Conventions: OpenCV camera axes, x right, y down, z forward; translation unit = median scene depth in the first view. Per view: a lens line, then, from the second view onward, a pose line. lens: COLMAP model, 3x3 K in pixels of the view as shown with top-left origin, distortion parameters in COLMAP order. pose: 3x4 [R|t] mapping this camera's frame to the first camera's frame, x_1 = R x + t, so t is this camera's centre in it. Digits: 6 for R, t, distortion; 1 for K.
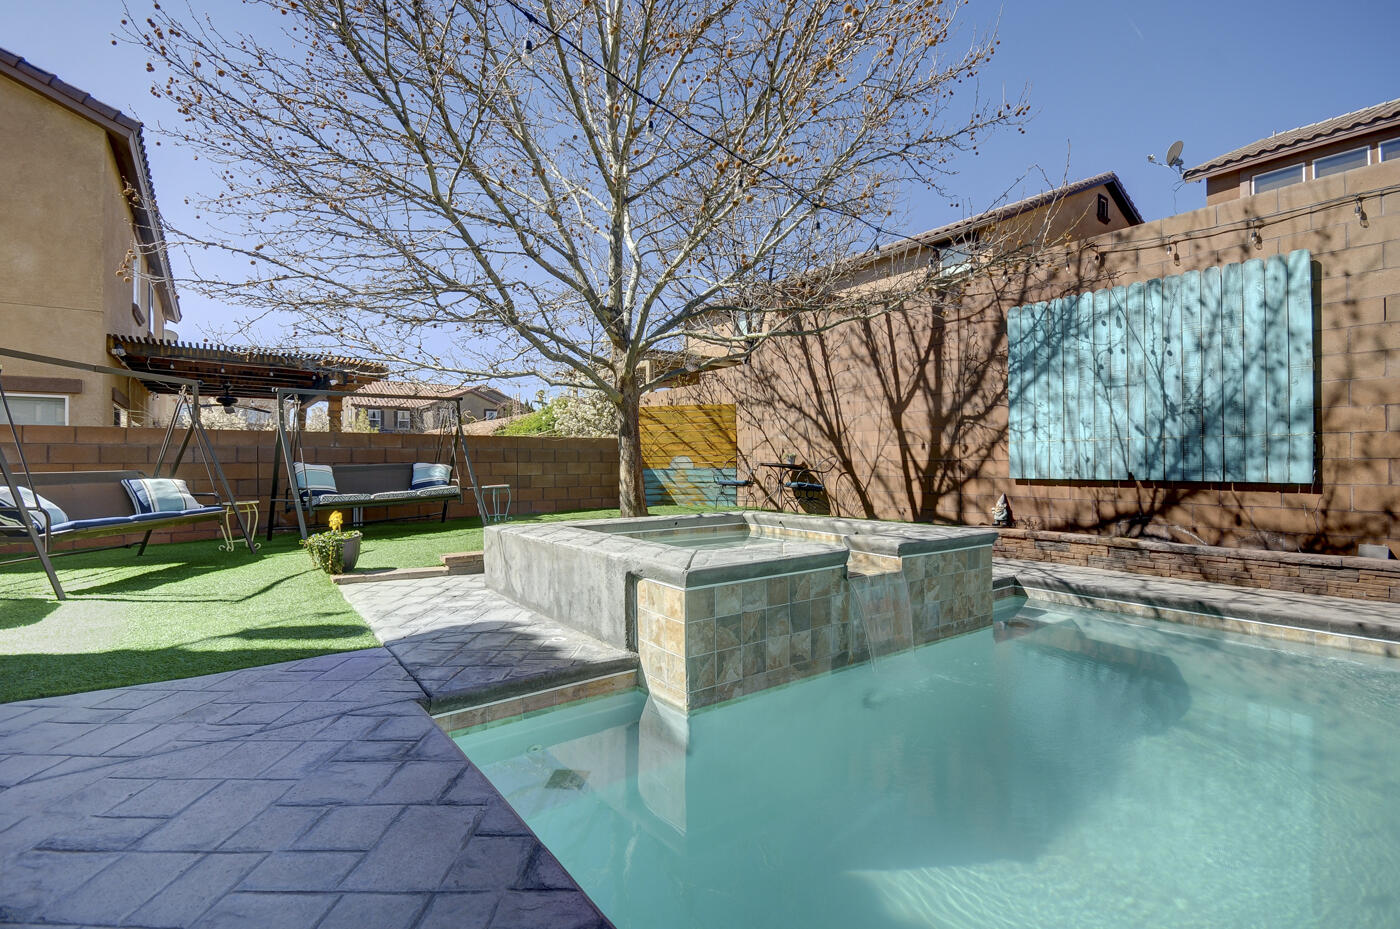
lens RADIAL K [[620.1, 0, 702.0], [0, 620.1, 465.9], [0, 0, 1]] dist [0.022528, -0.000651]
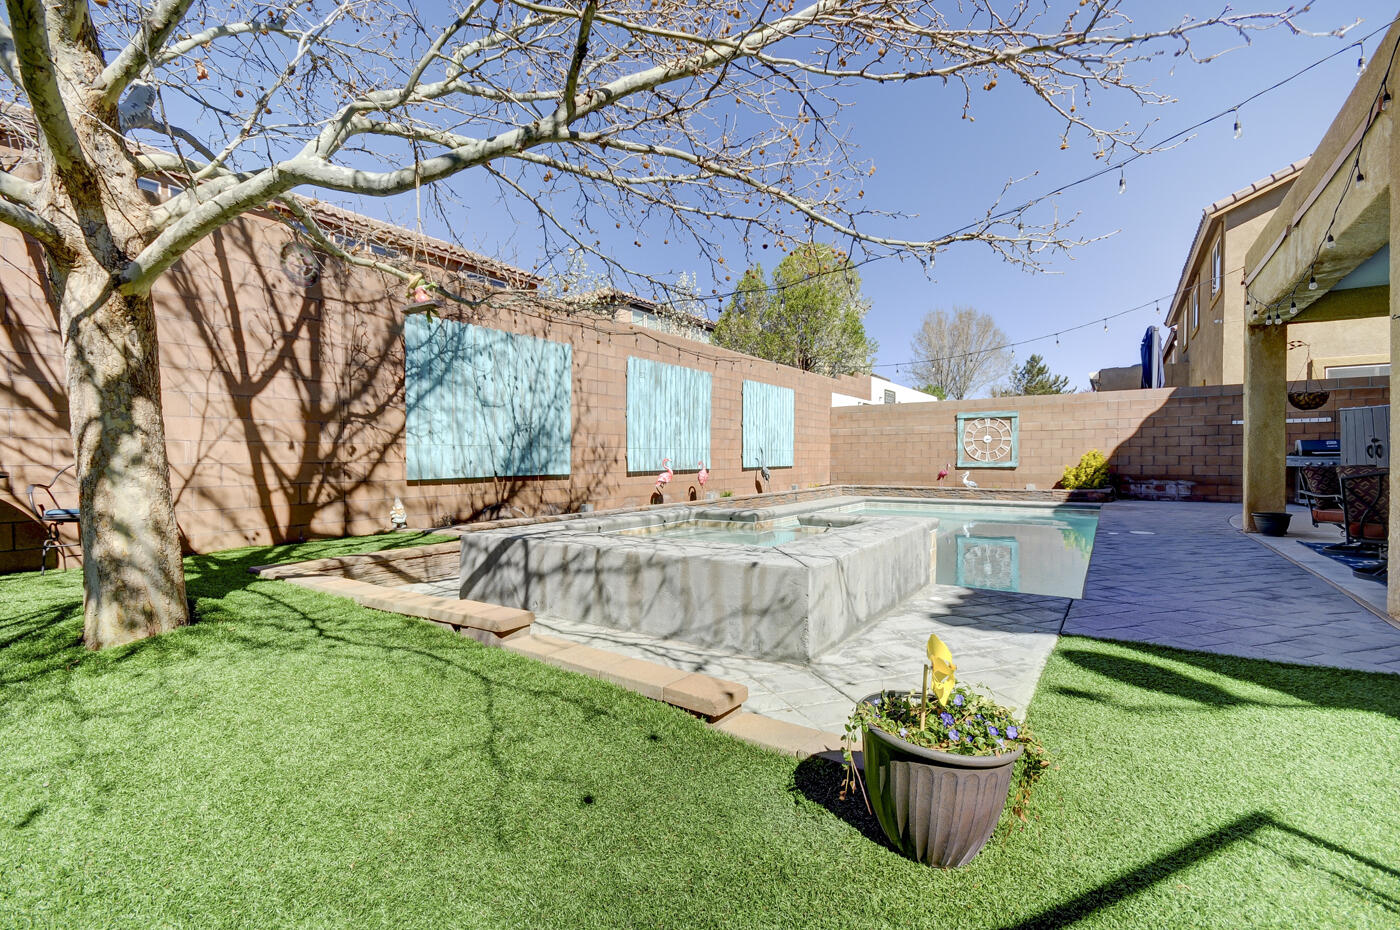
lens RADIAL K [[620.1, 0, 708.6], [0, 620.1, 464.0], [0, 0, 1]] dist [0.022528, -0.000651]
pose [[-0.321598, -0.008821, 0.946835, -0.589344], [0.007869, 0.999897, 0.011988, -0.017045], [-0.946844, 0.011306, -0.321495, 0.828888]]
